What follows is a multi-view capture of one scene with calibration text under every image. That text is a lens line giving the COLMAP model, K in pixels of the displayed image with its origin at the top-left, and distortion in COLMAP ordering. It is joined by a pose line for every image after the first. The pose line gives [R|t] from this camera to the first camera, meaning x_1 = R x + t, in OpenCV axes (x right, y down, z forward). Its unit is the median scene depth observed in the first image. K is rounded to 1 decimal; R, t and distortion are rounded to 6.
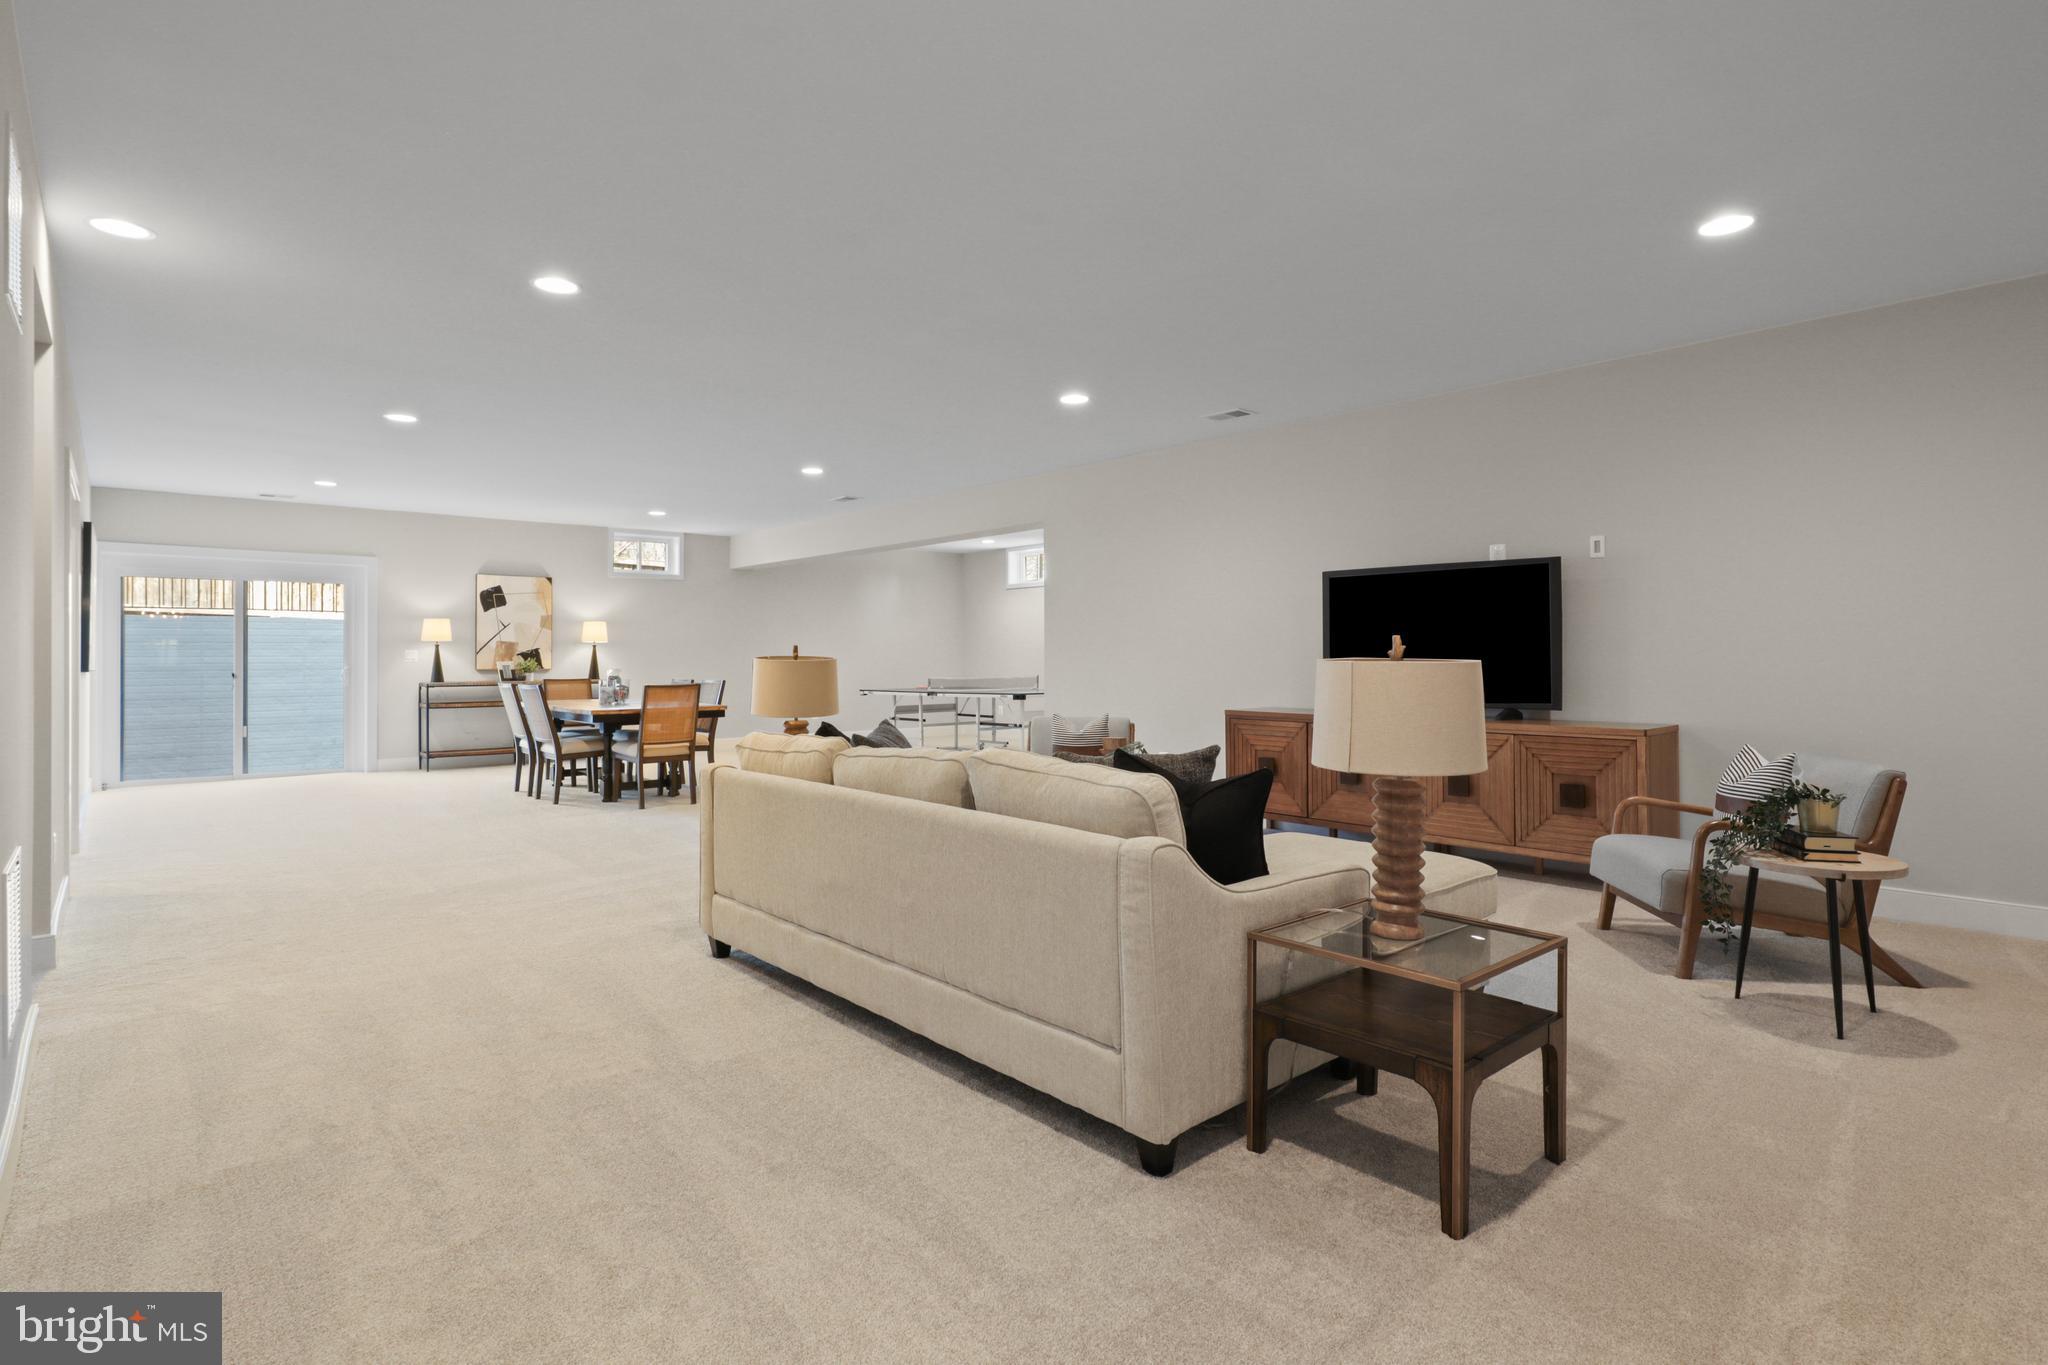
lens RADIAL K [[1025.4, 0, 1018.2], [0, 1025.4, 647.6], [0, 0, 1]] dist [-0.009695, 0.005883]
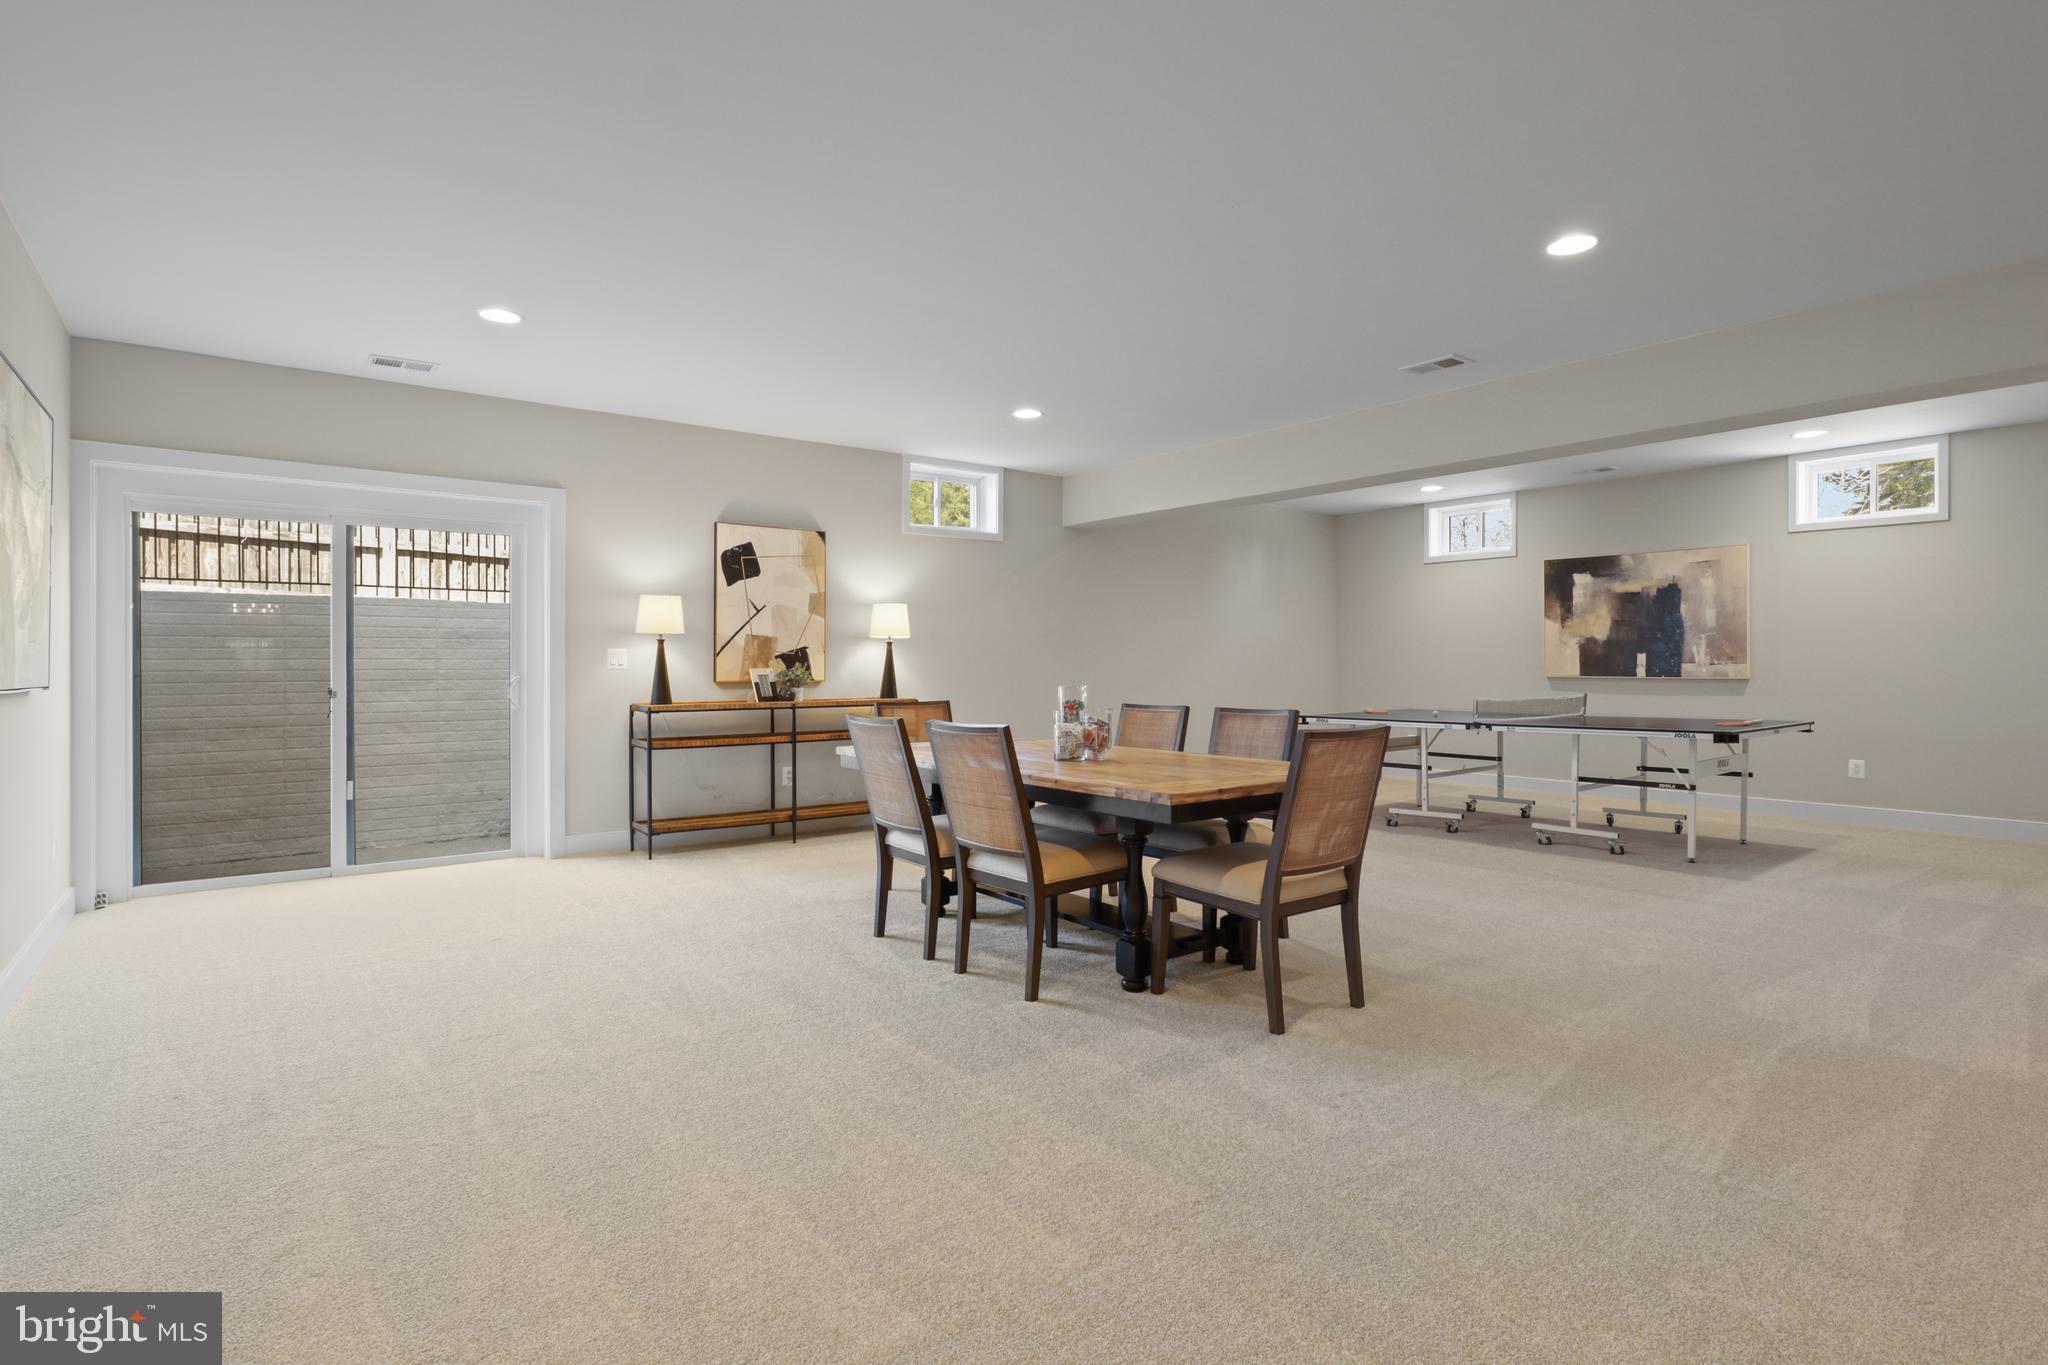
lens RADIAL K [[1025.4, 0, 1010.6], [0, 1025.4, 664.4], [0, 0, 1]] dist [-0.009695, 0.005883]
pose [[0.997142, 0.002853, -0.075490, -0.320121], [-0.002154, 0.999954, 0.009335, 0.005377], [0.075513, -0.009146, 0.997103, 0.424987]]
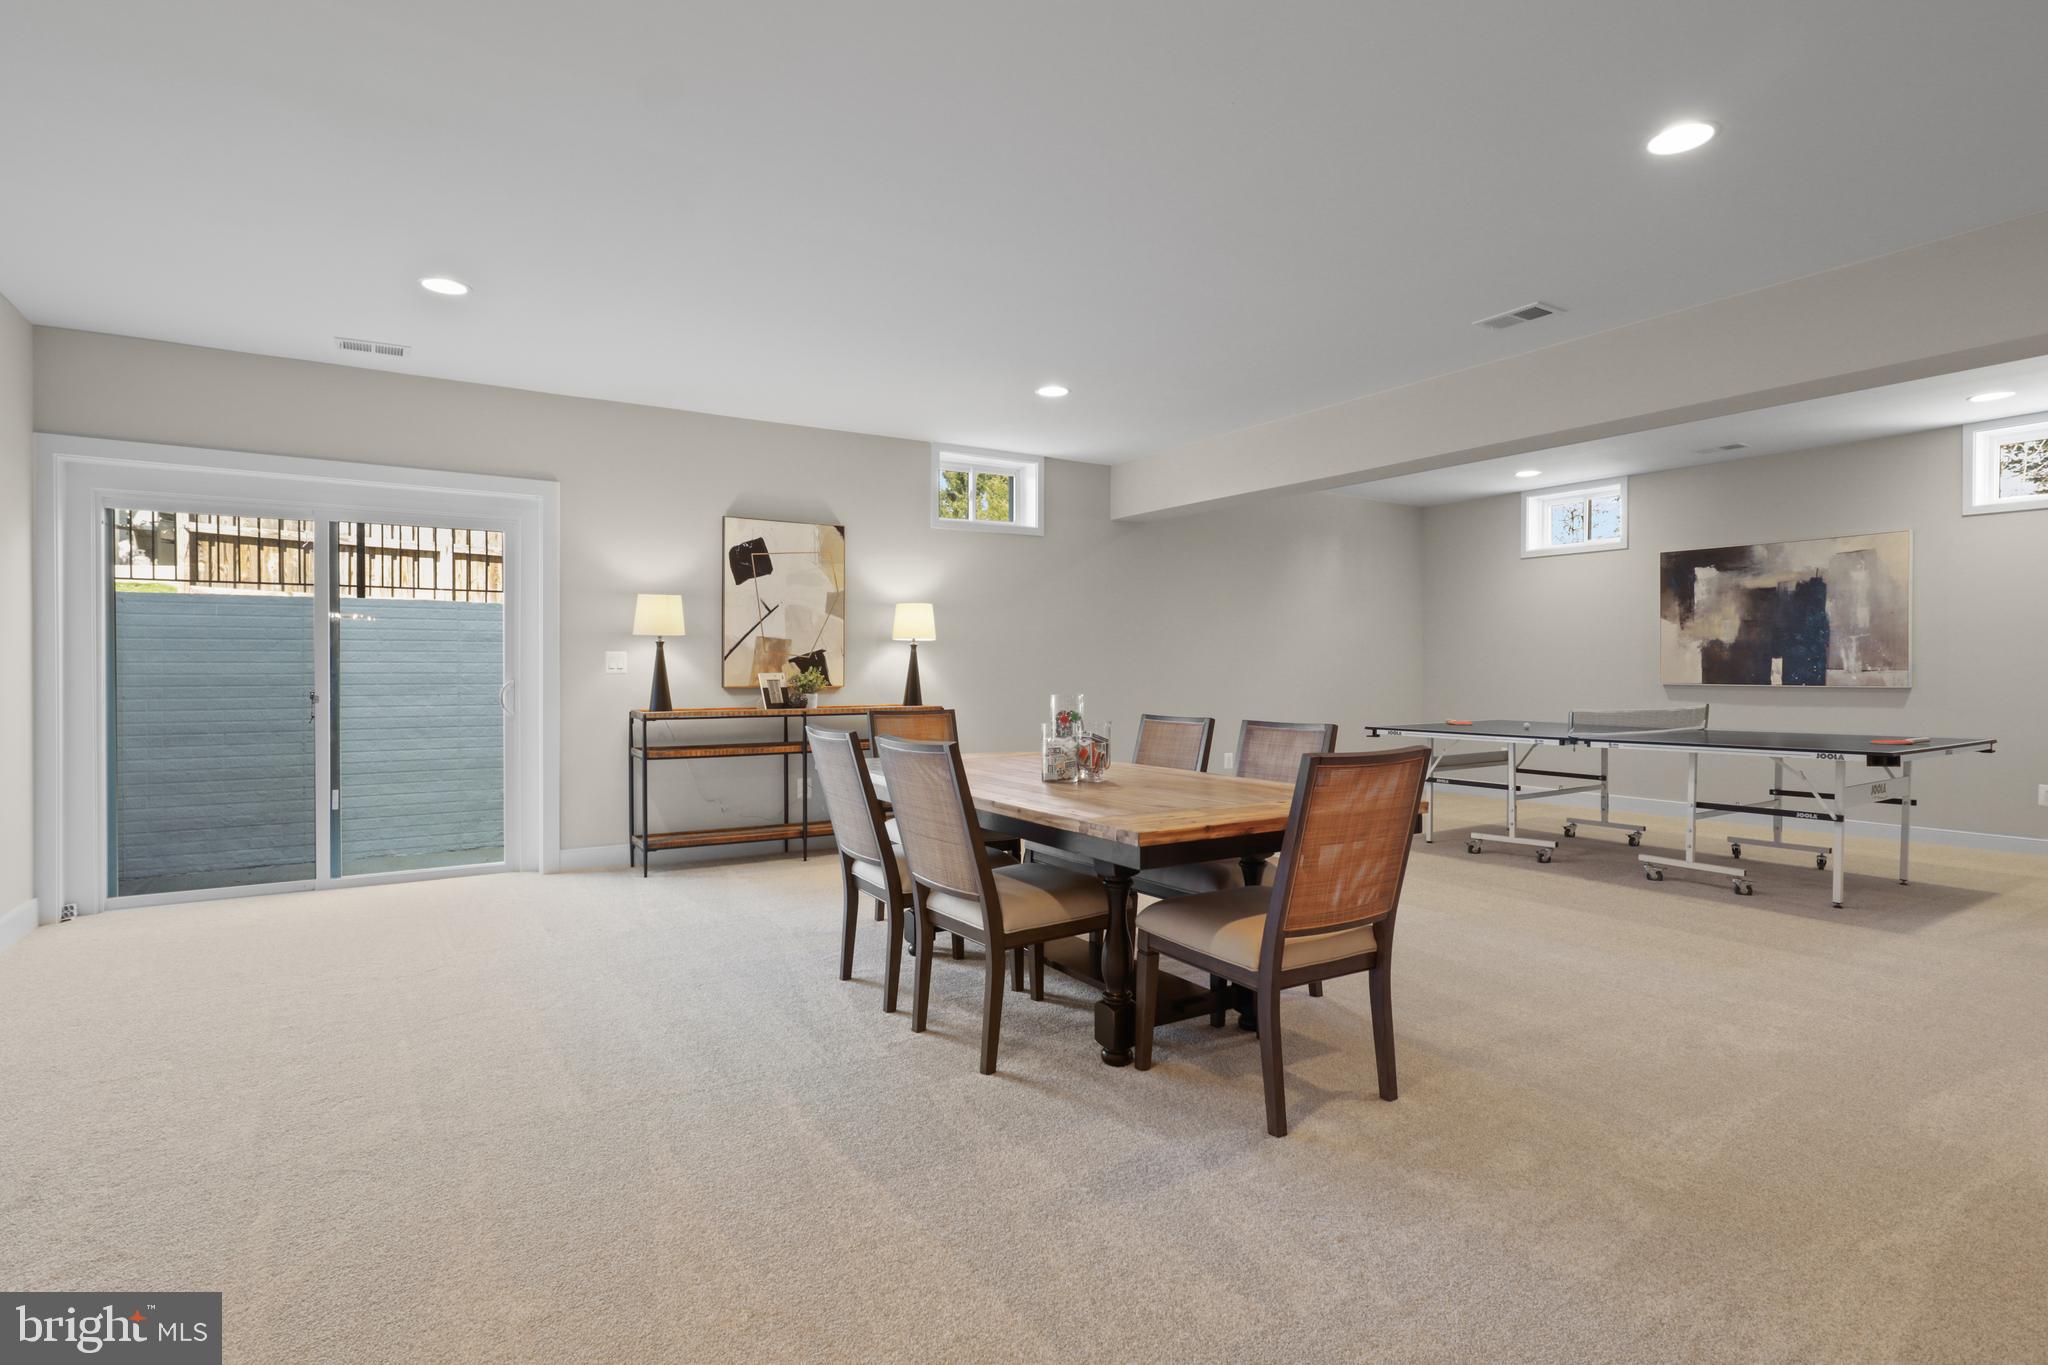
lens RADIAL K [[1025.4, 0, 1011.3], [0, 1025.4, 674.2], [0, 0, 1]] dist [-0.009695, 0.005883]
pose [[0.985827, 0.005840, -0.167662, -0.287009], [-0.003464, 0.999889, 0.014462, 0.005832], [0.167728, -0.013677, 0.985738, 0.484374]]
